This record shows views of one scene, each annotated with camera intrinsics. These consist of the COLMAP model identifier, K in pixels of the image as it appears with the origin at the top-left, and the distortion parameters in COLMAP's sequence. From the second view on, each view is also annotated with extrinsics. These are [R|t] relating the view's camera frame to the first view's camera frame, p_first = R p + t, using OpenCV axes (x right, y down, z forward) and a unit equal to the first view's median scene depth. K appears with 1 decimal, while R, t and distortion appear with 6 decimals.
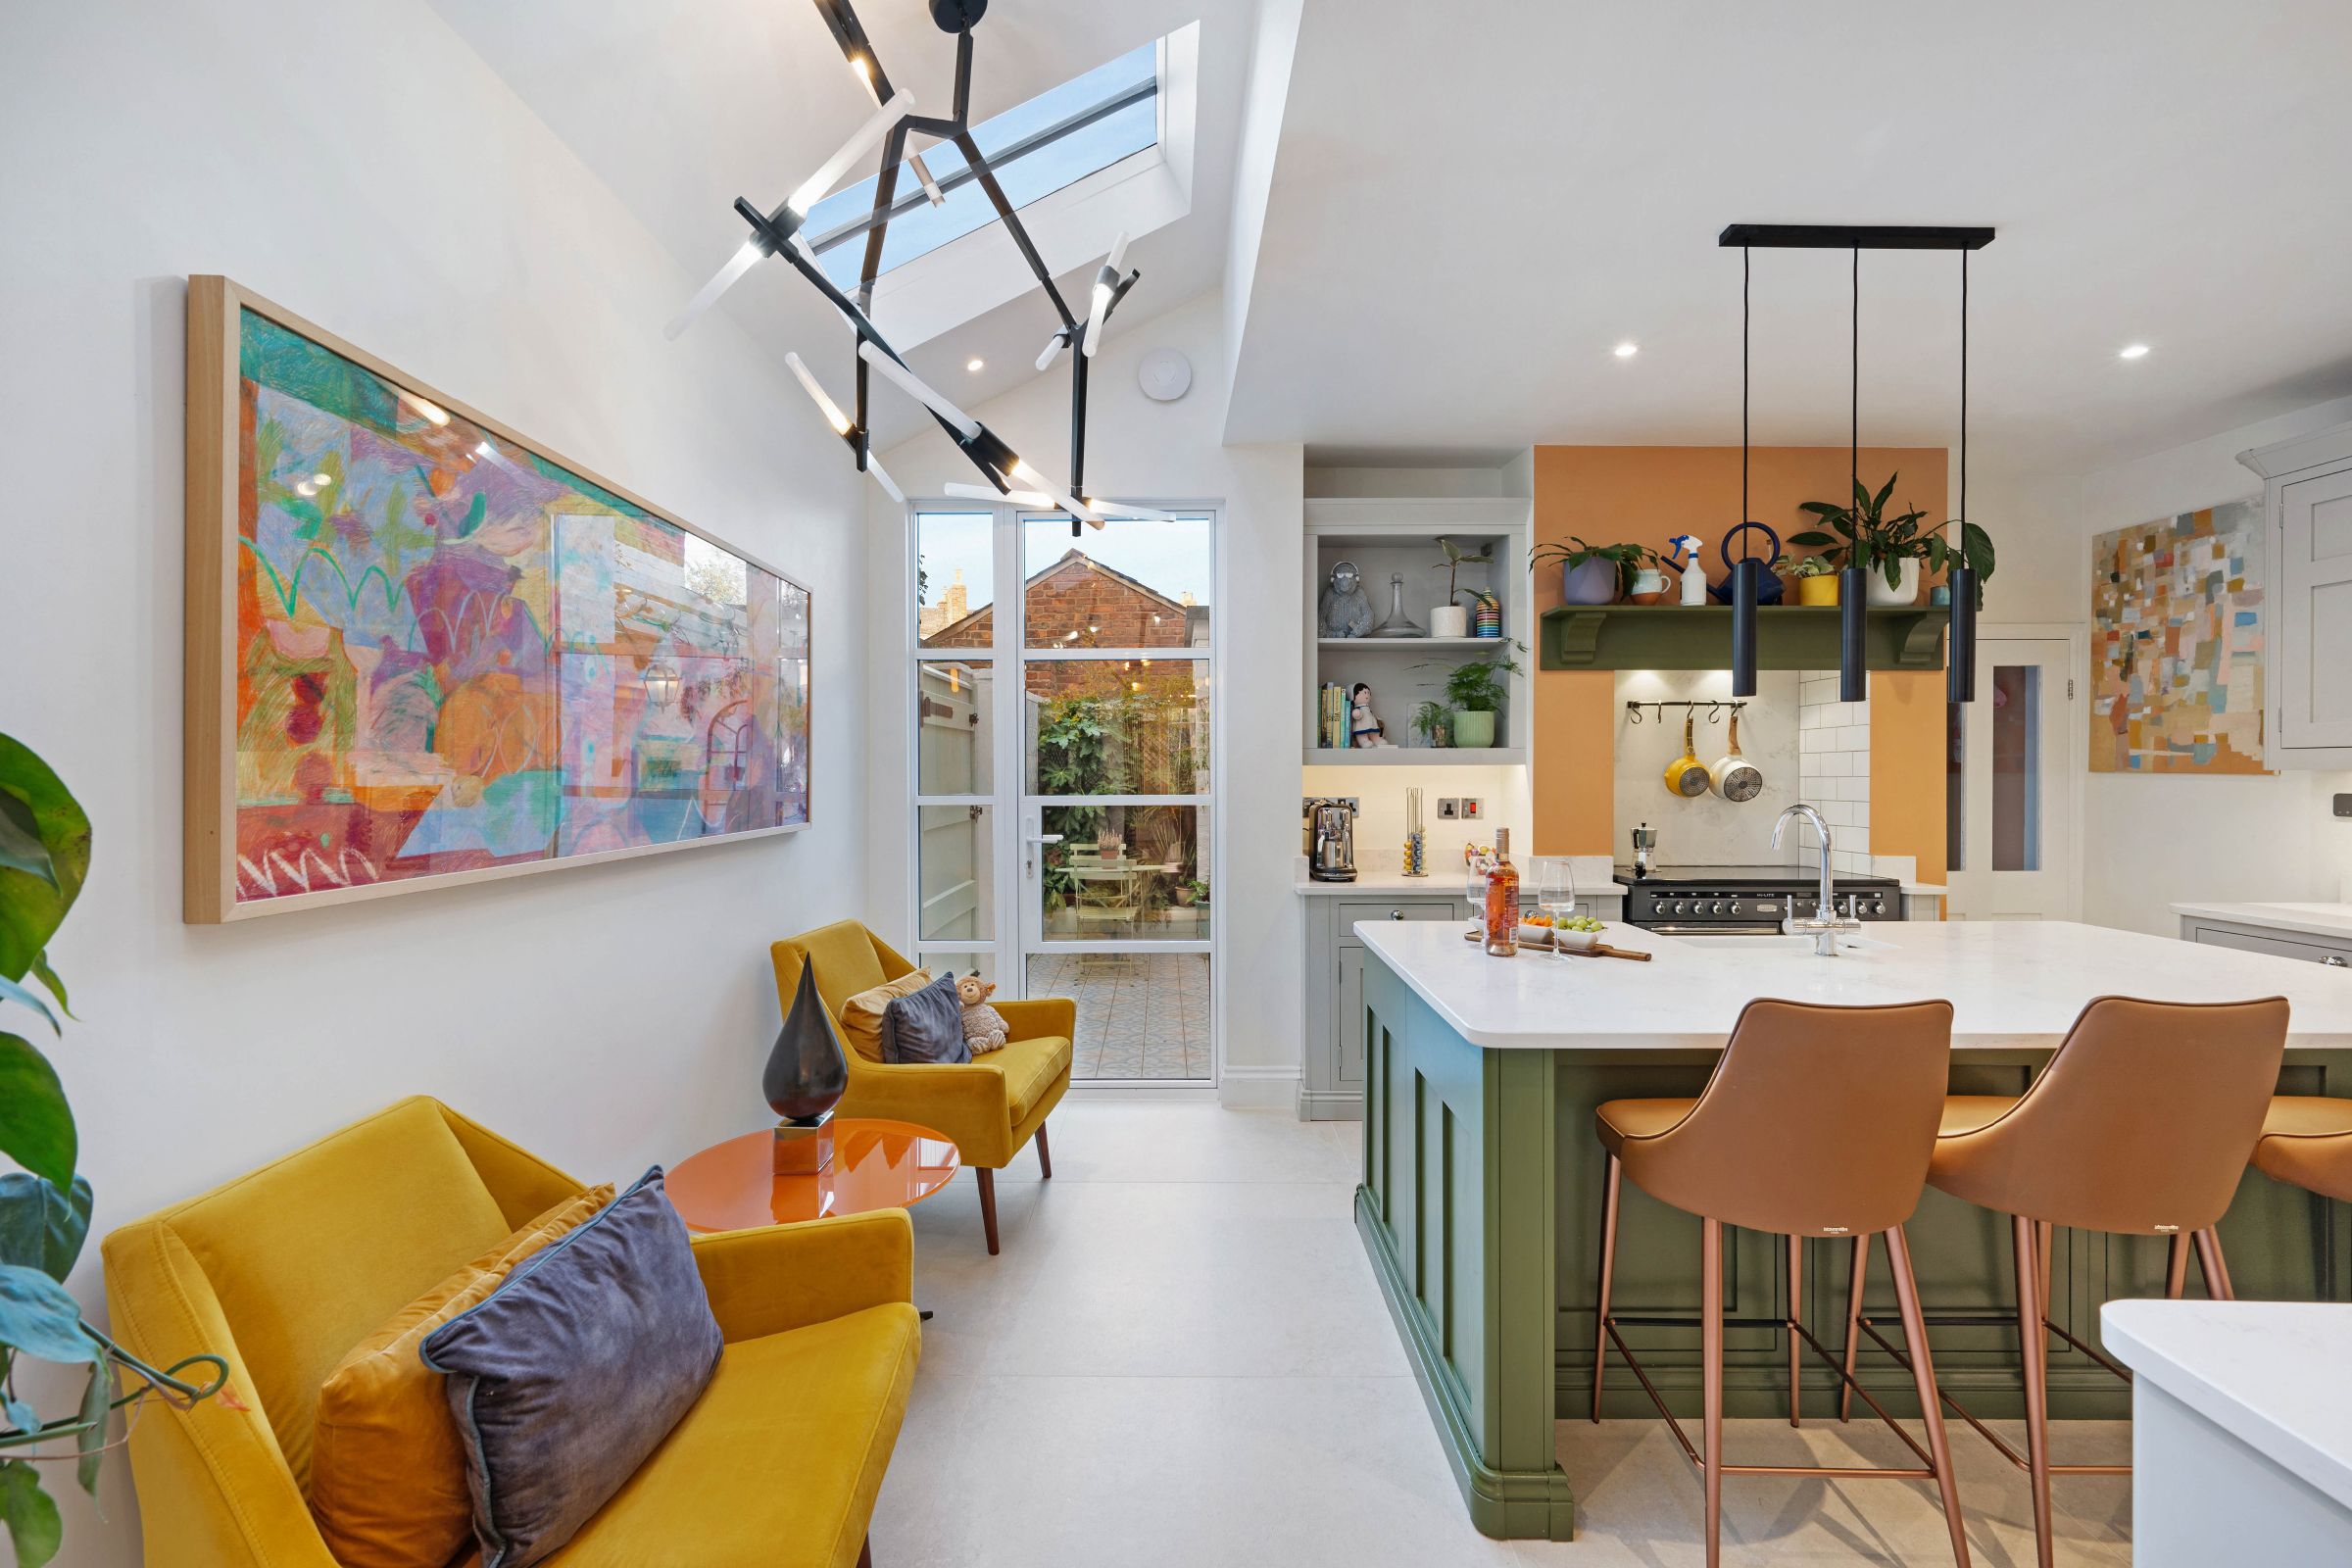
lens RADIAL K [[965.6, 0, 1183.2], [0, 965.6, 772.1], [0, 0, 1]] dist [-0.000761, 0.000009]
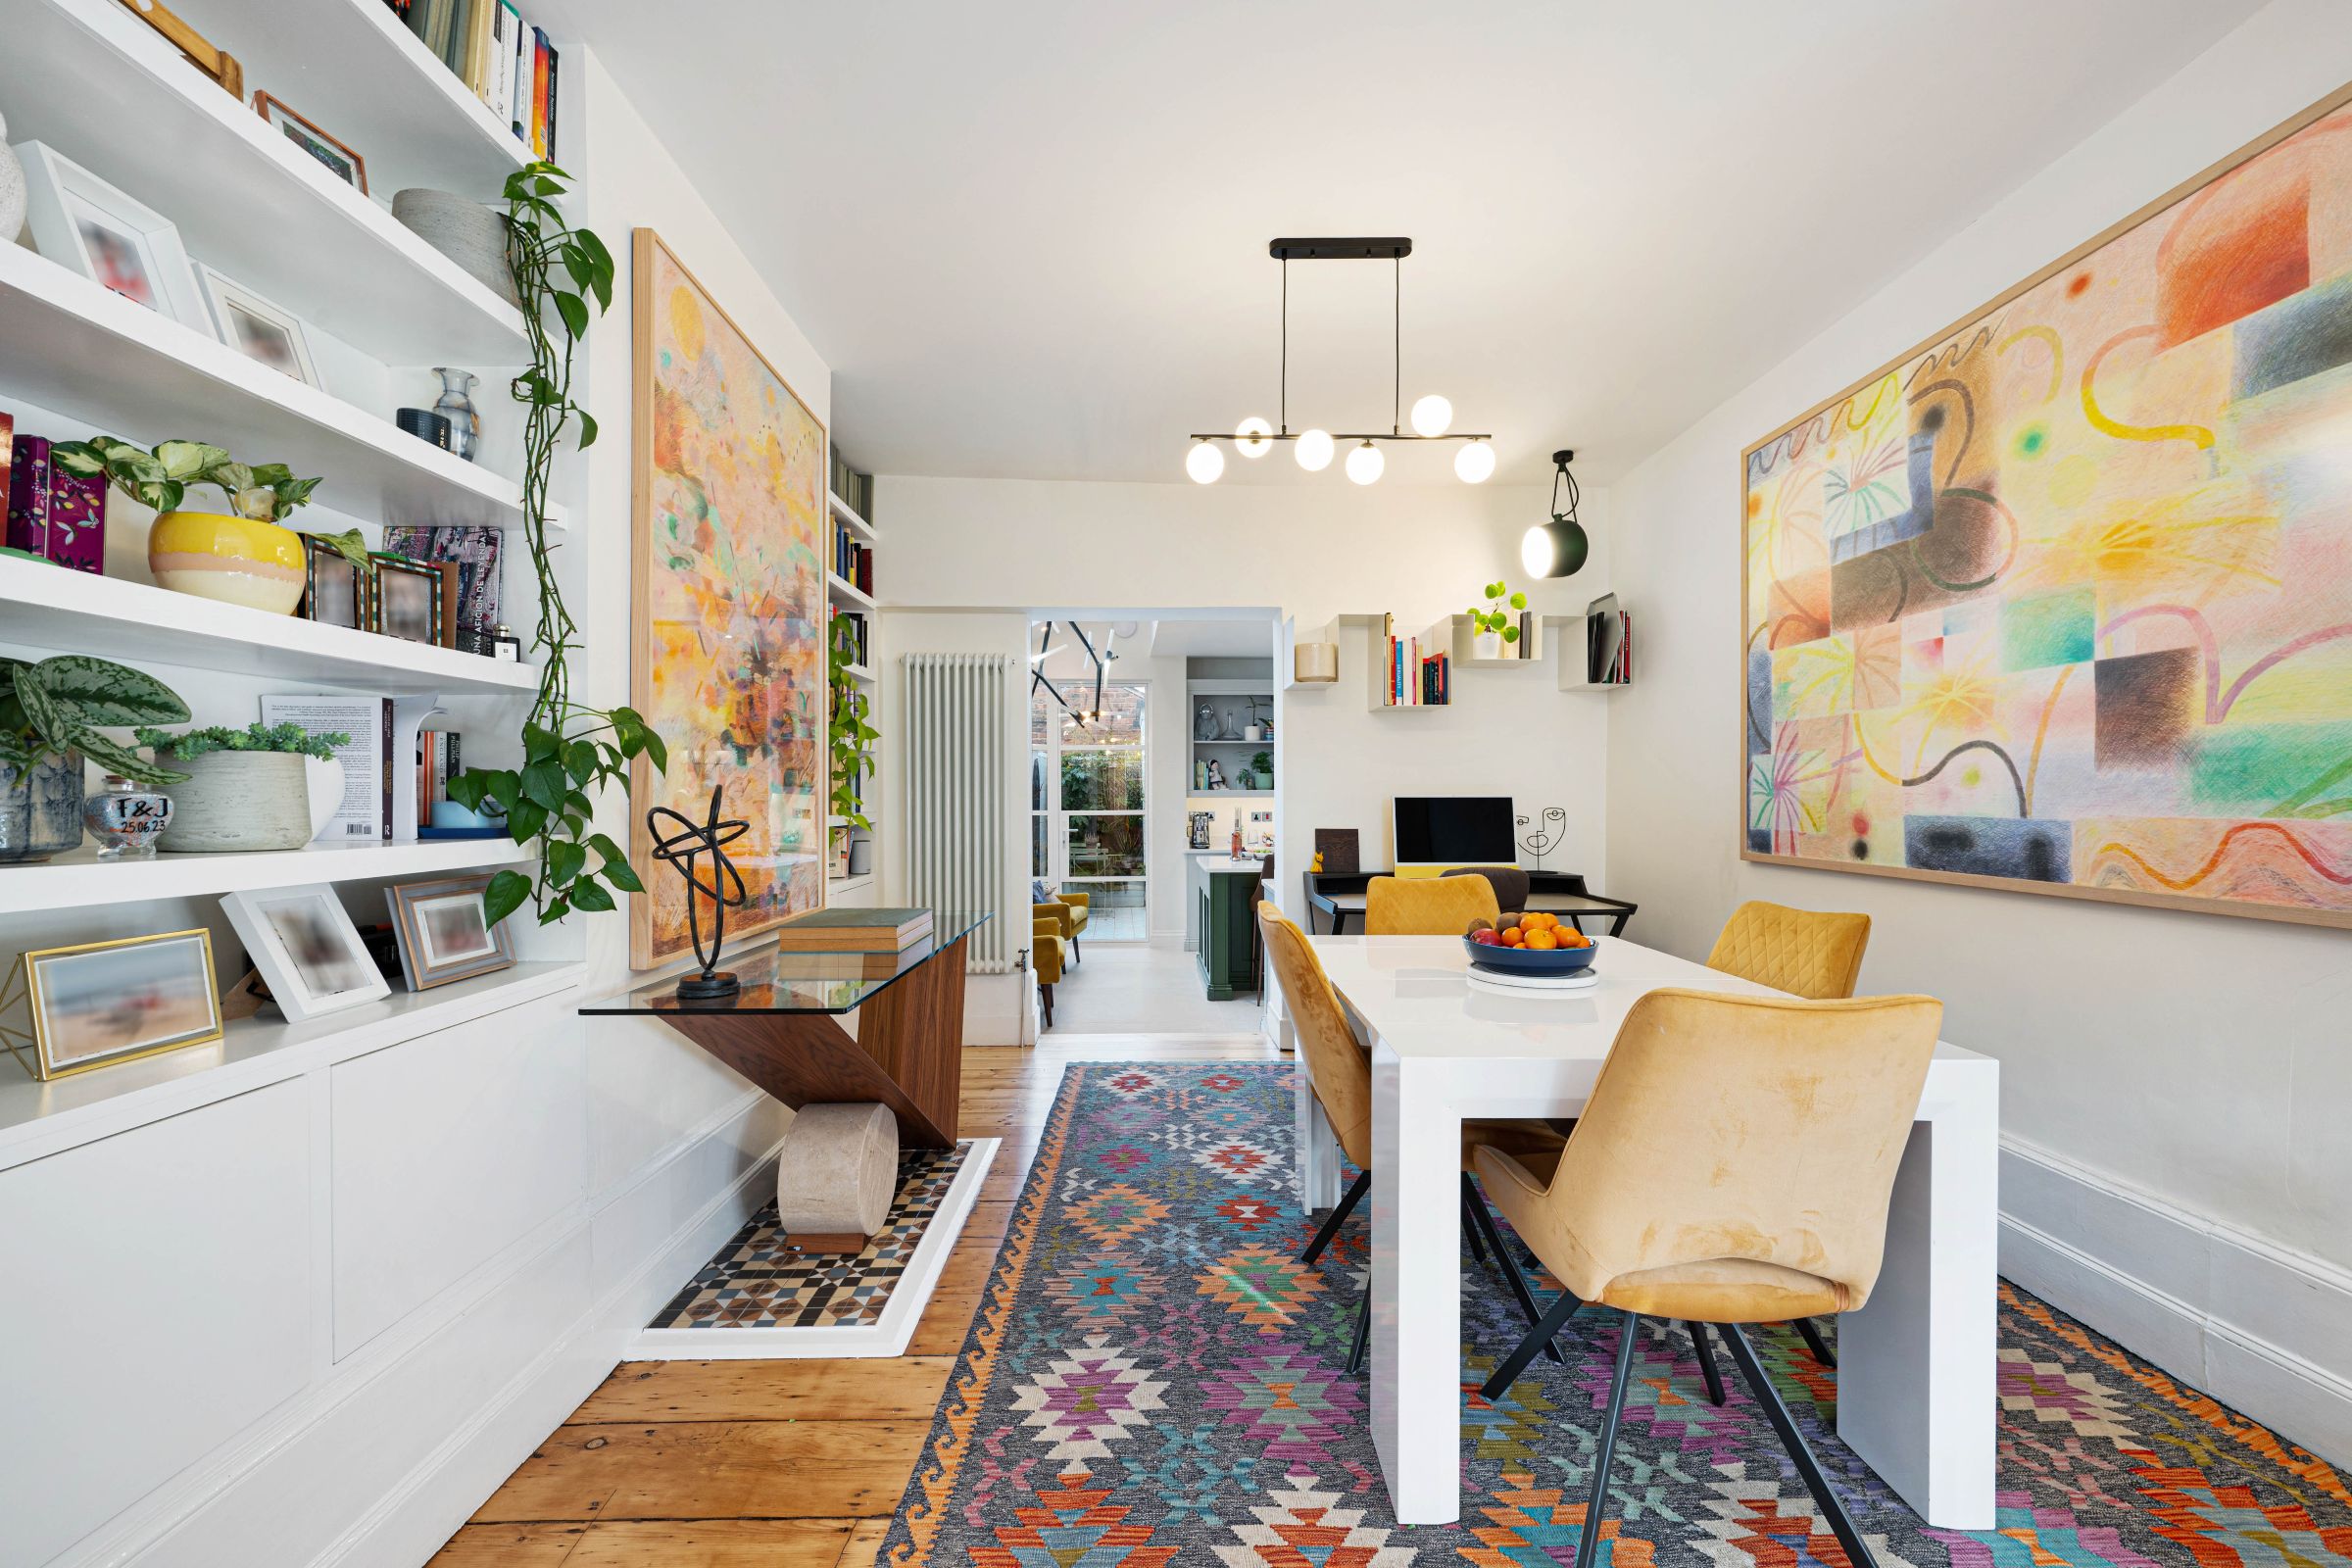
lens RADIAL K [[965.6, 0, 1173.9], [0, 965.6, 793.6], [0, 0, 1]] dist [-0.000761, 0.000009]
pose [[0.999128, -0.004167, 0.041539, 0.000465], [0.004137, 0.999991, 0.000819, -0.041132], [-0.041542, -0.000646, 0.999137, -2.854150]]
